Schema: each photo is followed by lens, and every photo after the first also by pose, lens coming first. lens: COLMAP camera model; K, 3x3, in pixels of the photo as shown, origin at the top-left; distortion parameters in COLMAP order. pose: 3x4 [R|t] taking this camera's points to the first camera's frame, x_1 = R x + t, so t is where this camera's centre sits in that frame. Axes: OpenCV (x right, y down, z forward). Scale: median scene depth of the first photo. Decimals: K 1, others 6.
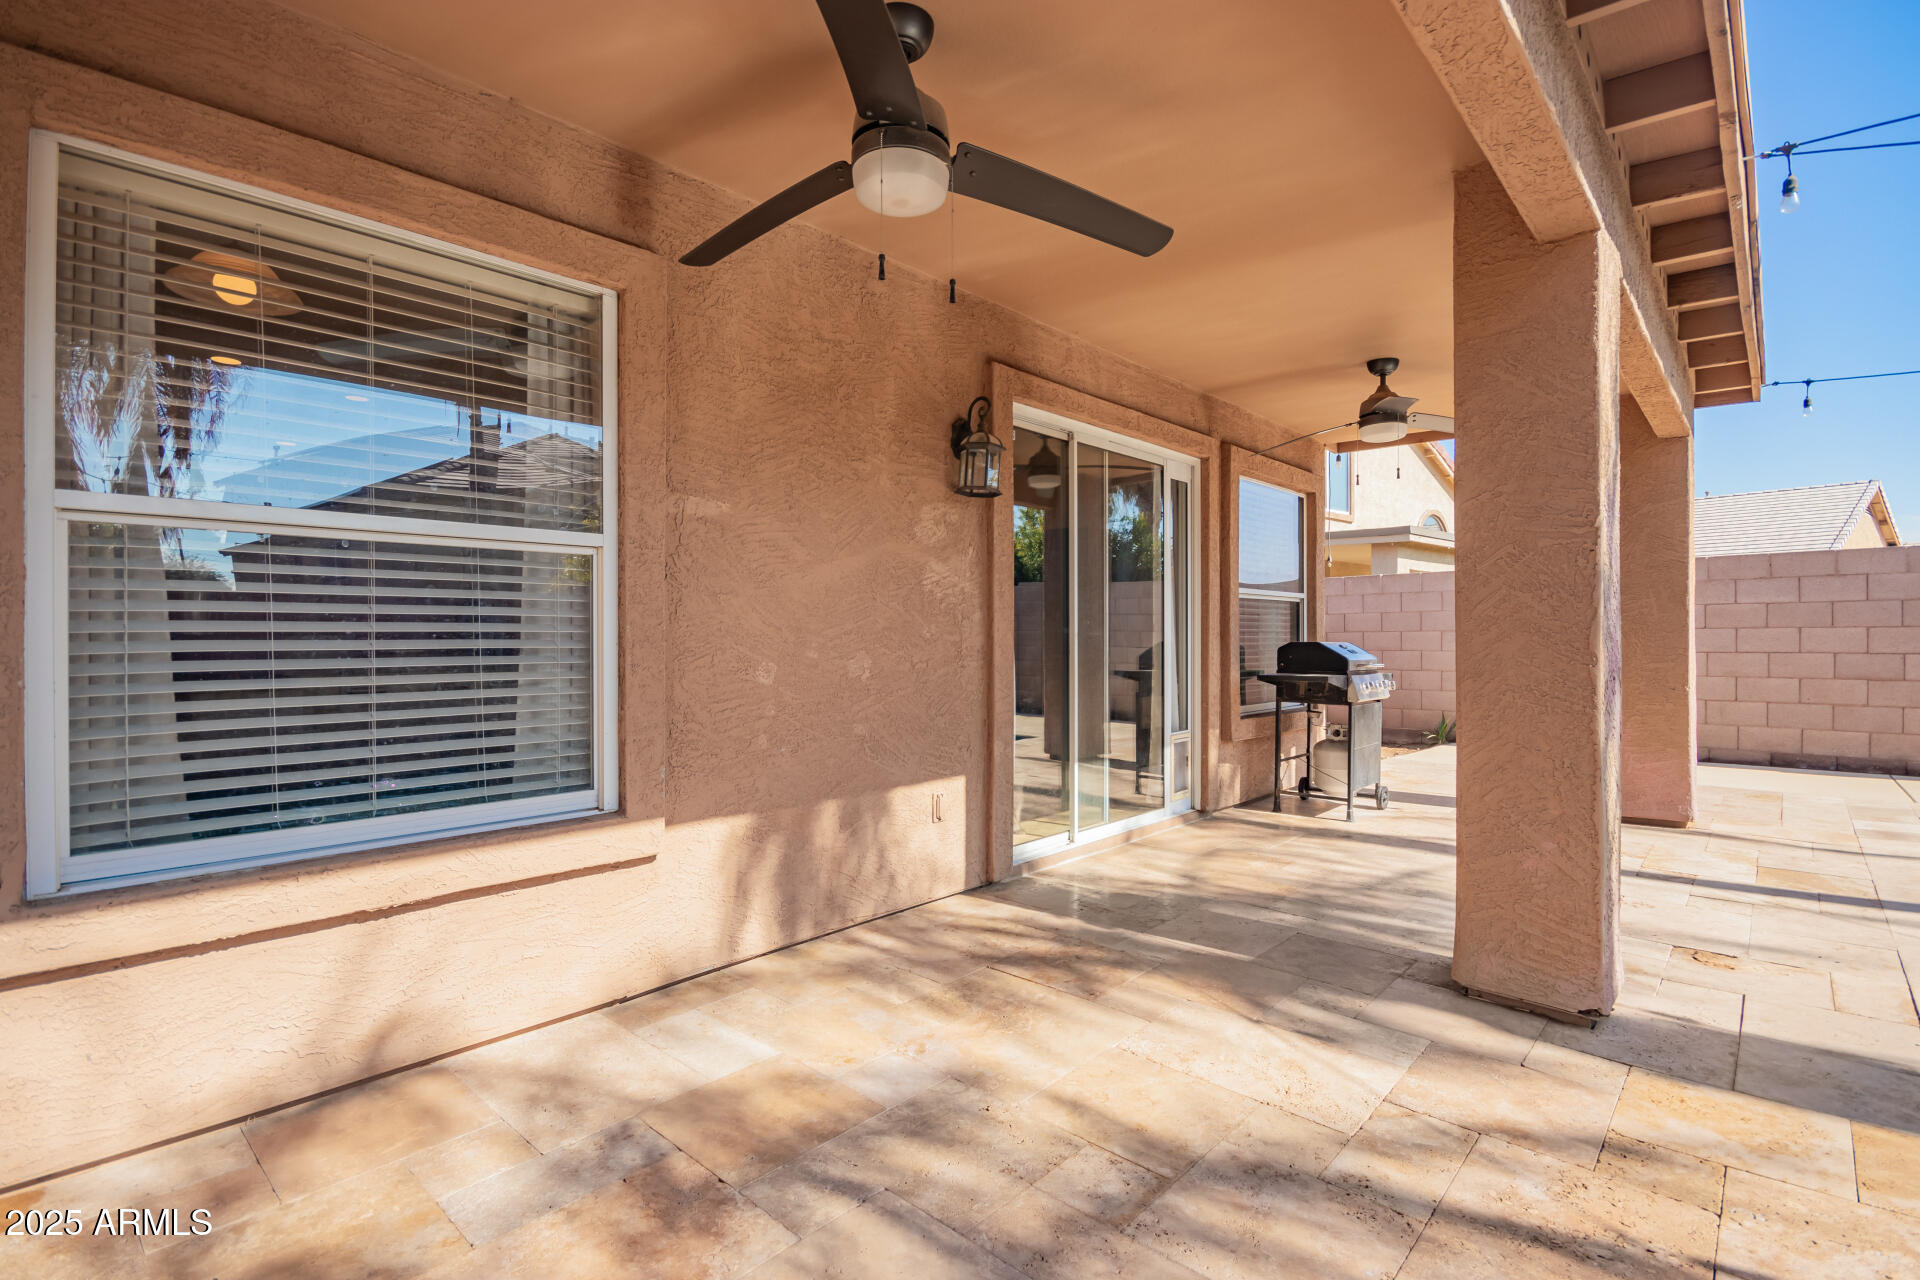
lens RADIAL K [[900.6, 0, 975.0], [0, 900.6, 660.4], [0, 0, 1]] dist [0.004357, -0.007169]
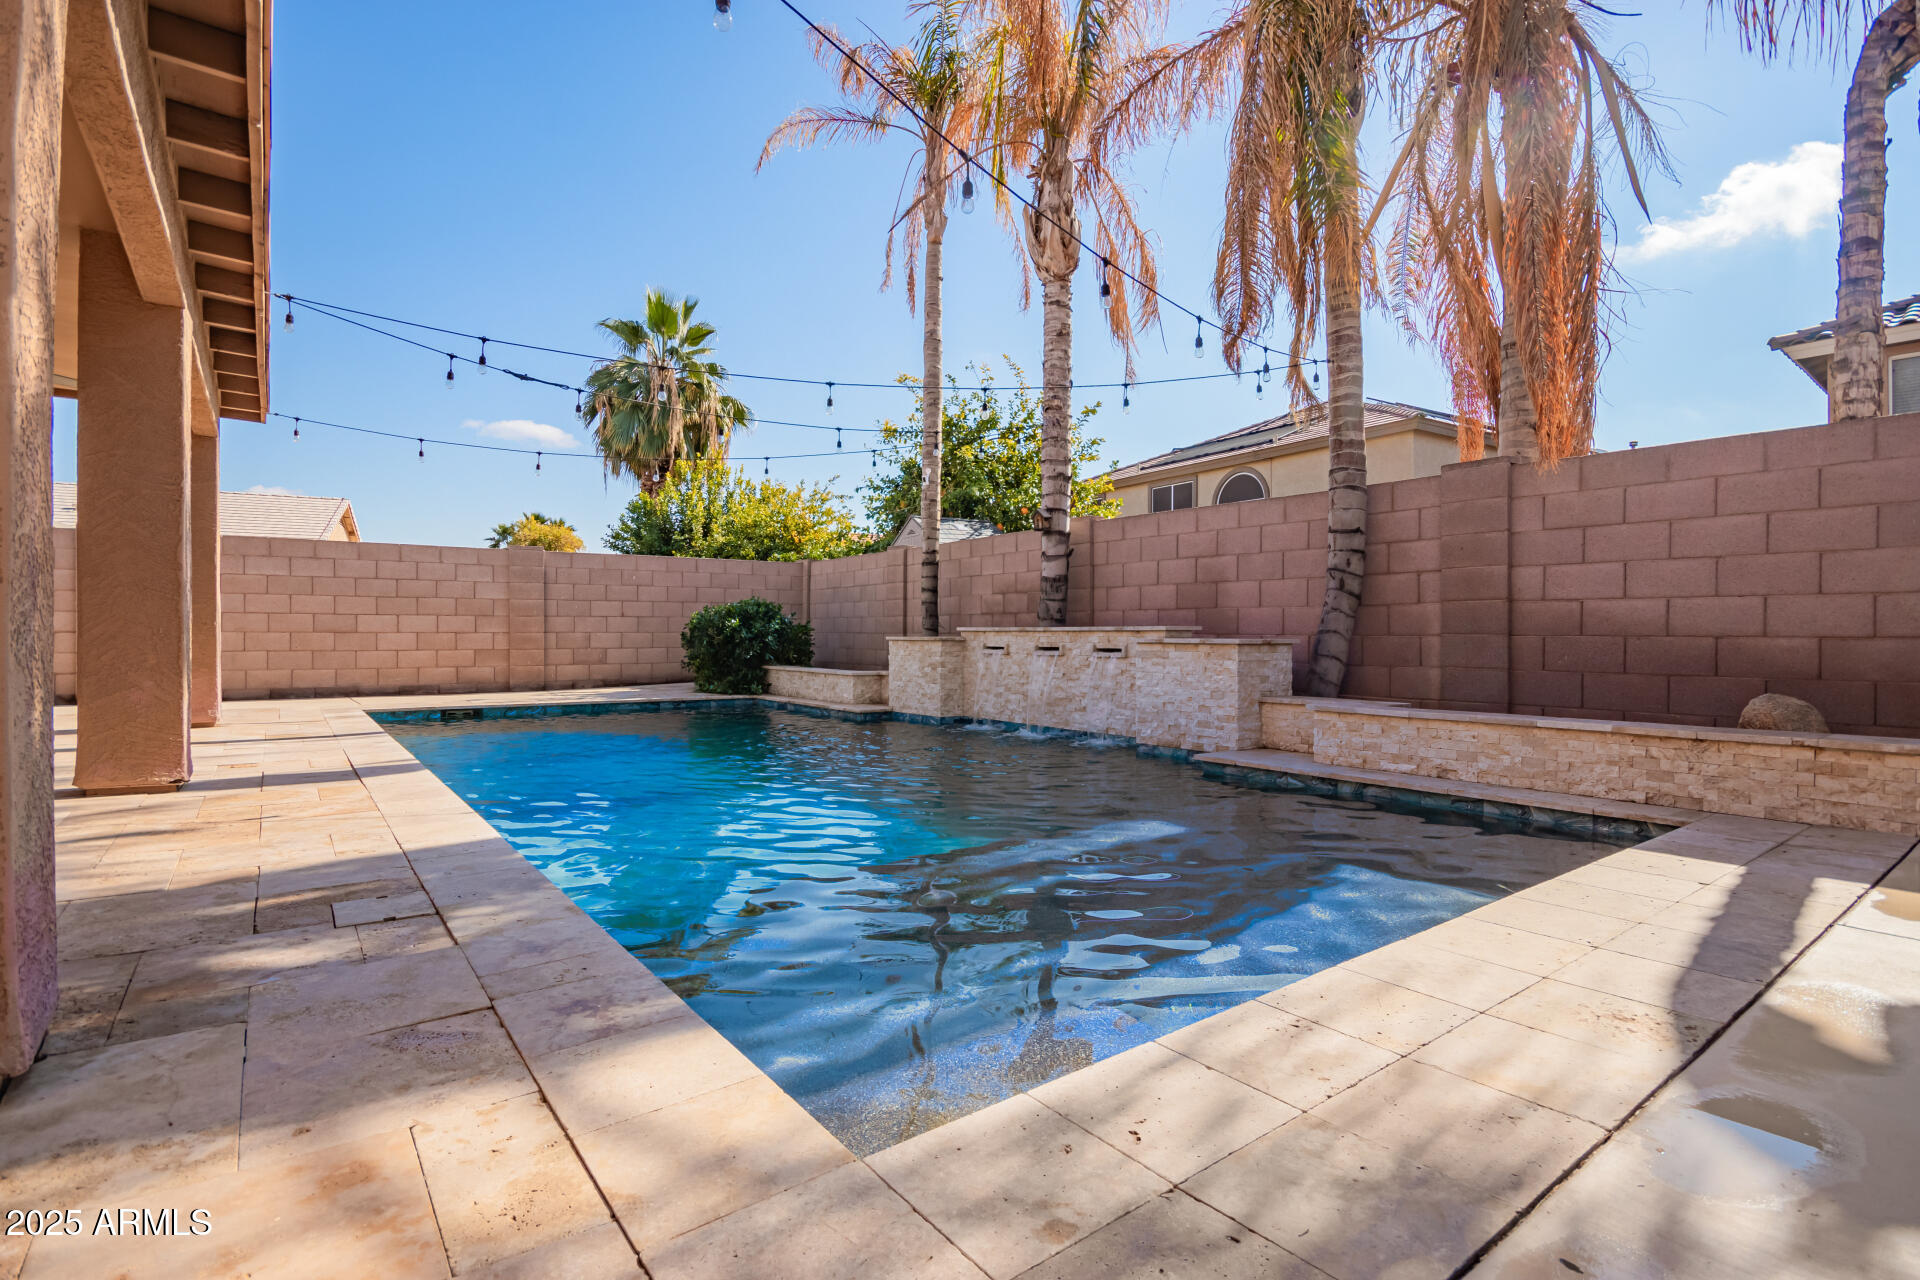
lens RADIAL K [[900.6, 0, 947.5], [0, 900.6, 617.5], [0, 0, 1]] dist [0.004357, -0.007169]
pose [[0.195784, 0.023648, 0.980362, -0.381592], [0.018166, 0.999450, -0.027736, 0.096045], [-0.980479, 0.023239, 0.195246, -0.409123]]
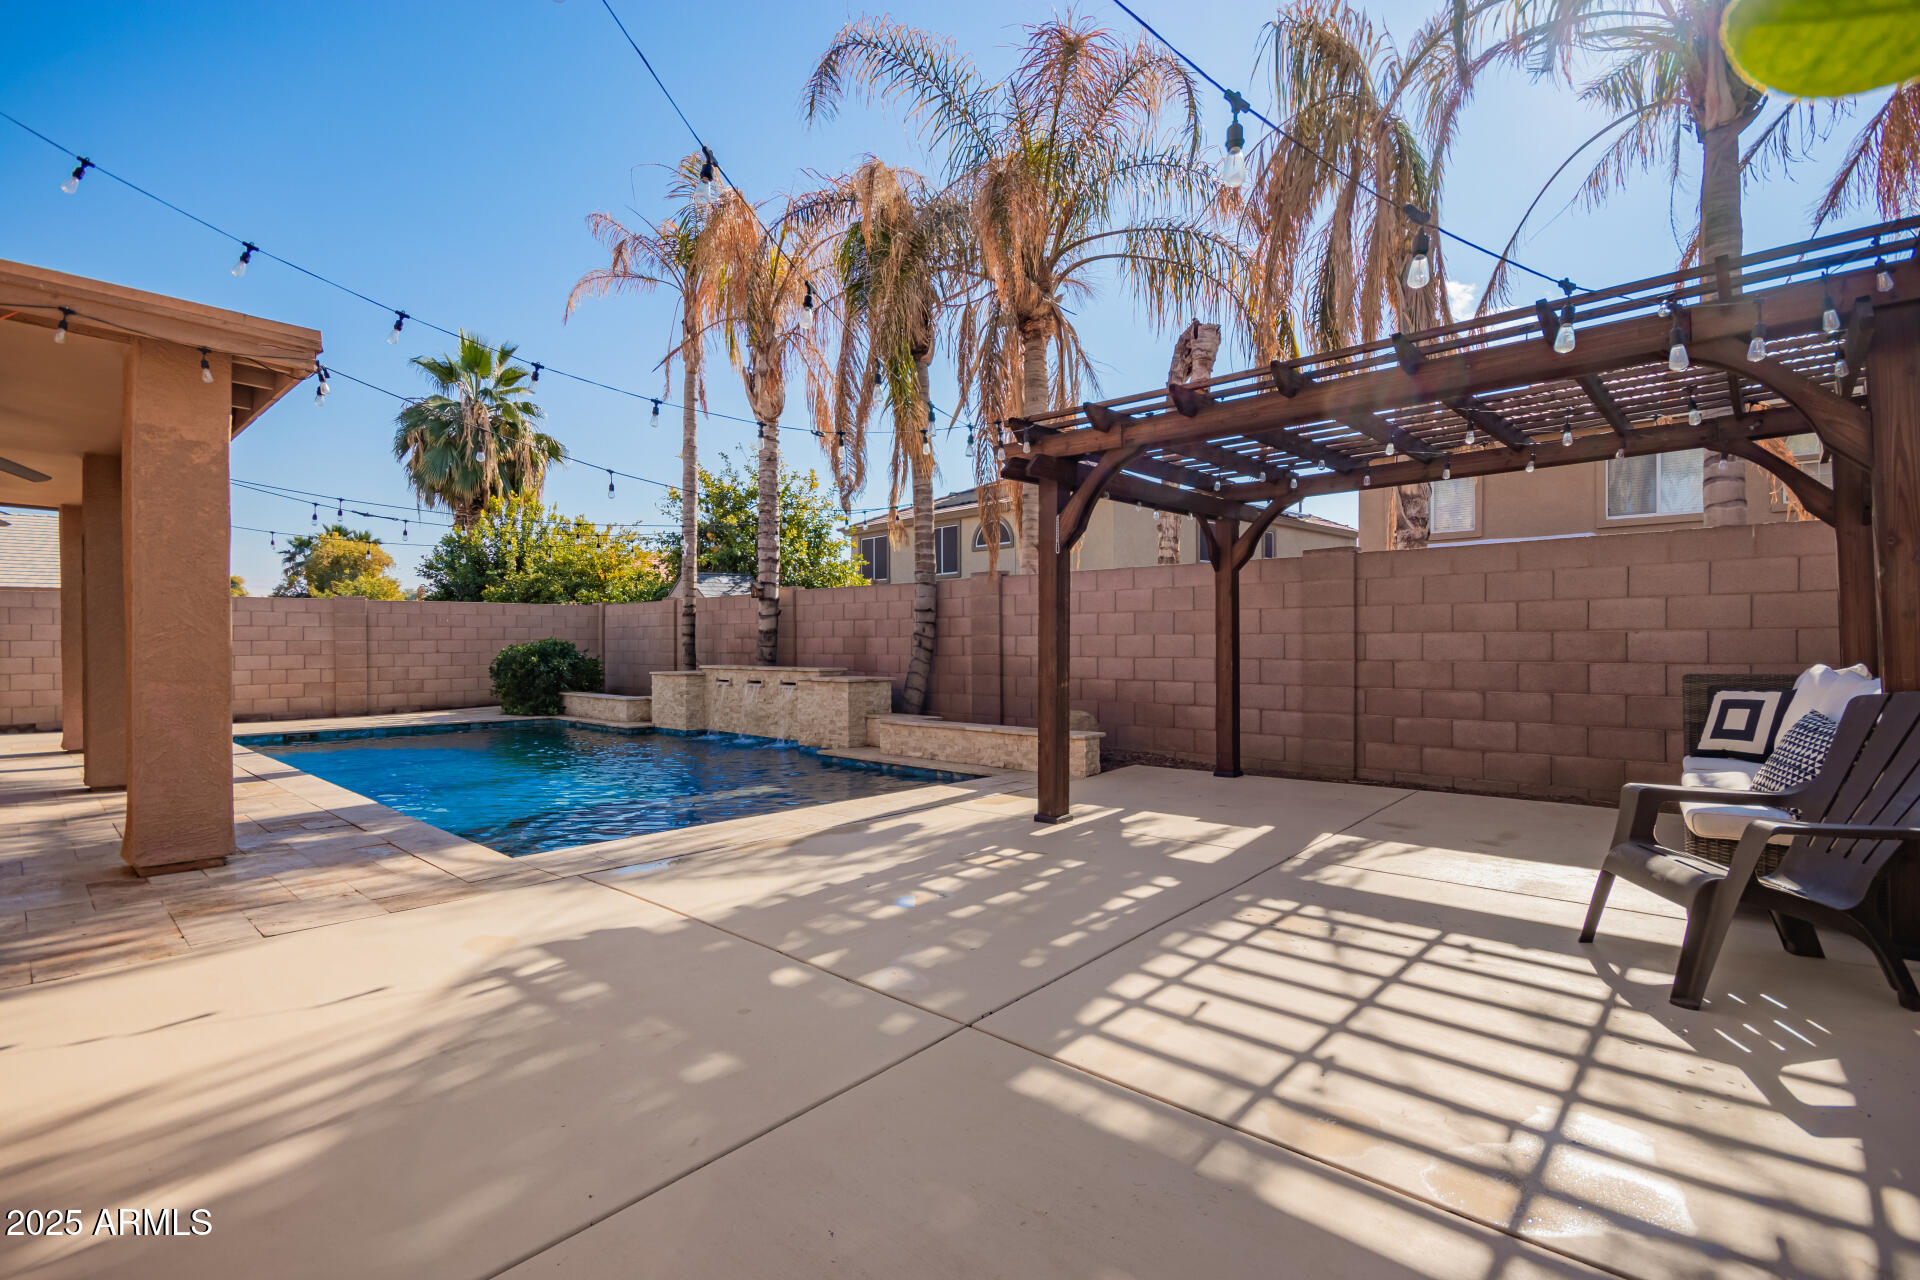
lens RADIAL K [[900.6, 0, 958.4], [0, 900.6, 634.0], [0, 0, 1]] dist [0.004357, -0.007169]
pose [[0.018946, 0.013875, 0.999724, -1.197295], [0.026298, 0.999551, -0.014371, 0.024599], [-0.999475, 0.026563, 0.018573, -0.901982]]
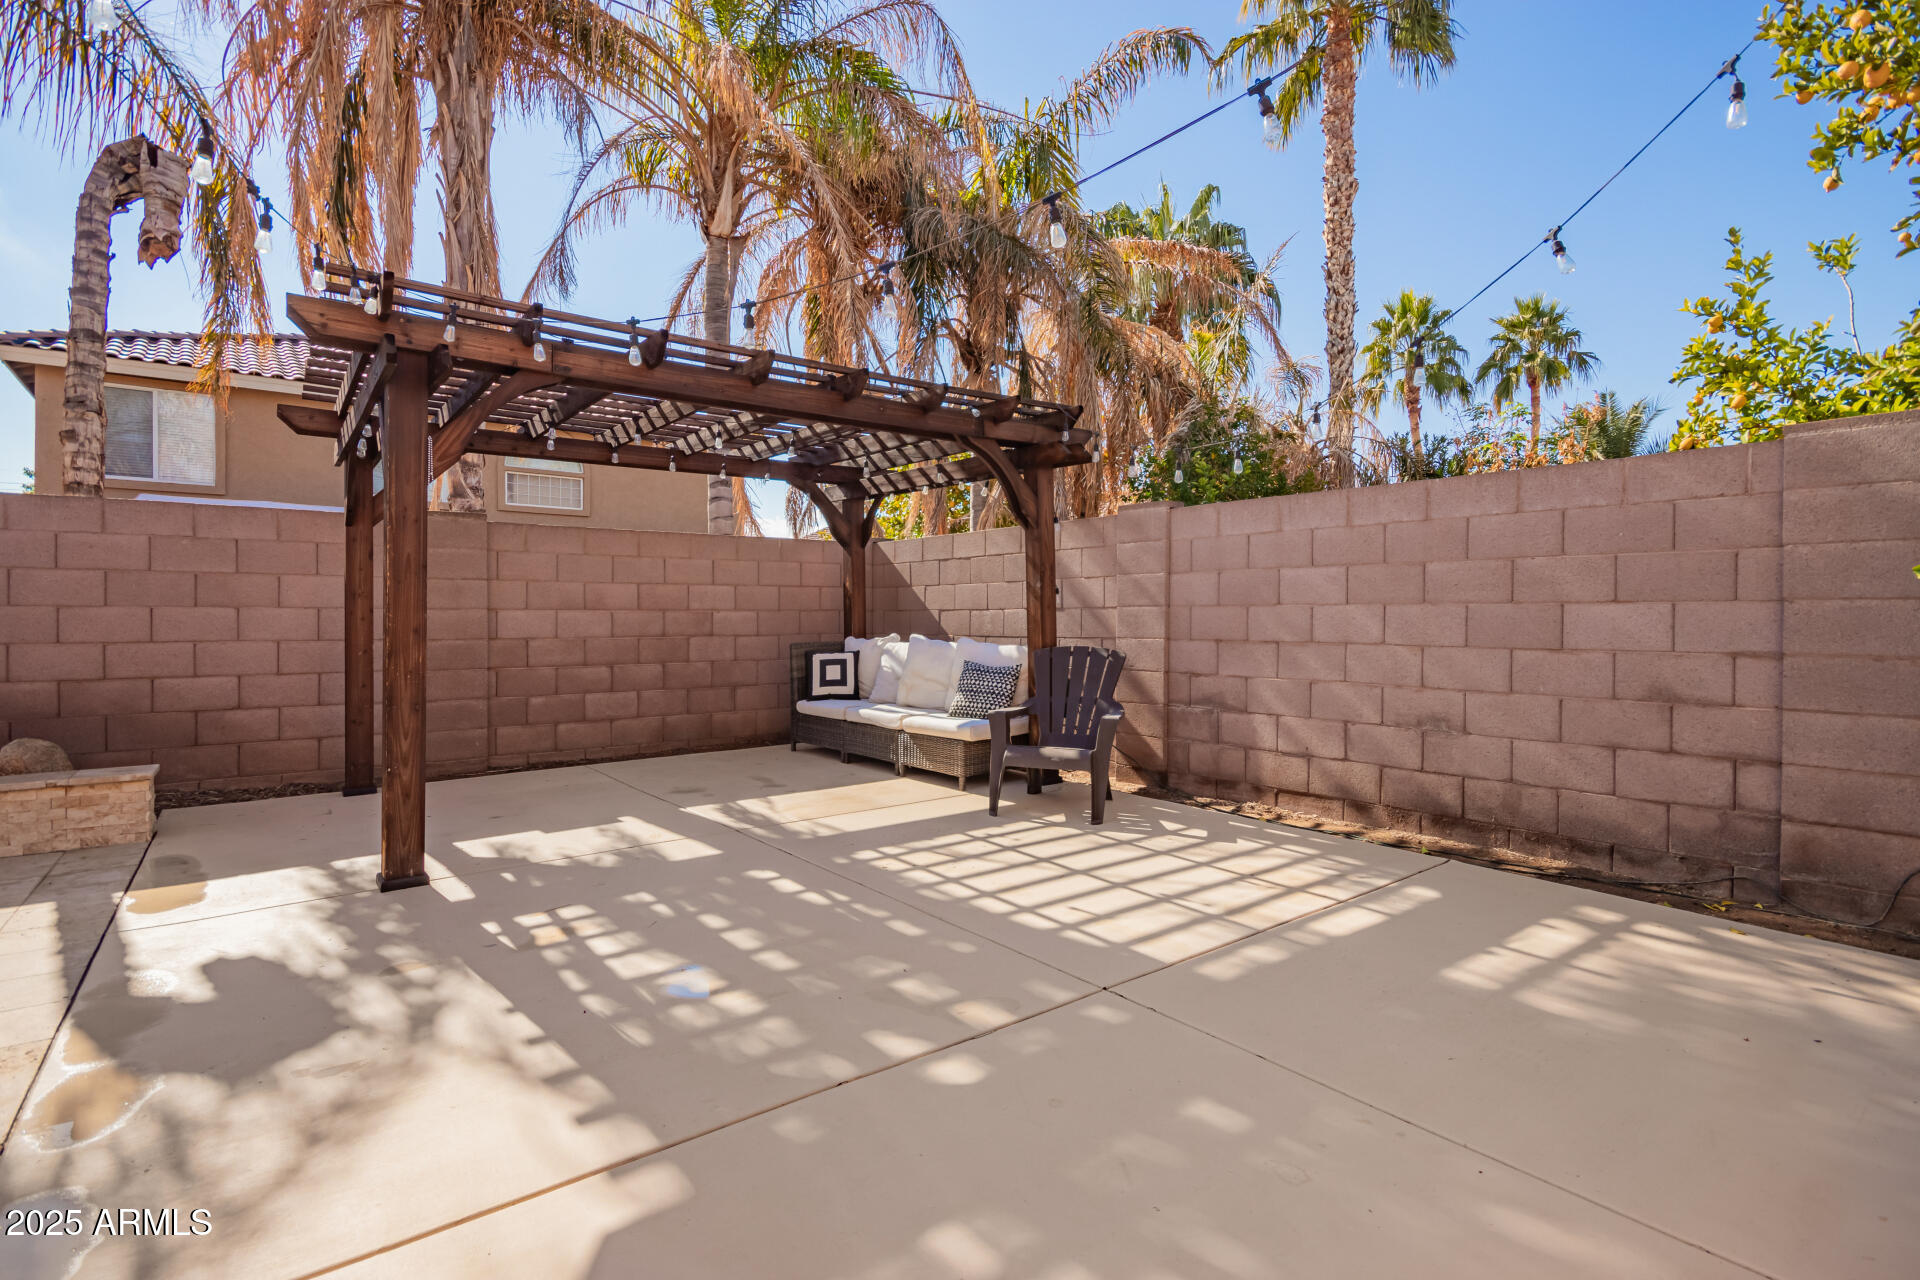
lens RADIAL K [[900.6, 0, 973.1], [0, 900.6, 640.6], [0, 0, 1]] dist [0.004357, -0.007169]
pose [[-0.984827, -0.003923, 0.173495, -0.579689], [0.004588, 0.998807, 0.048626, -0.000577], [-0.173478, 0.048684, -0.983634, -0.226279]]
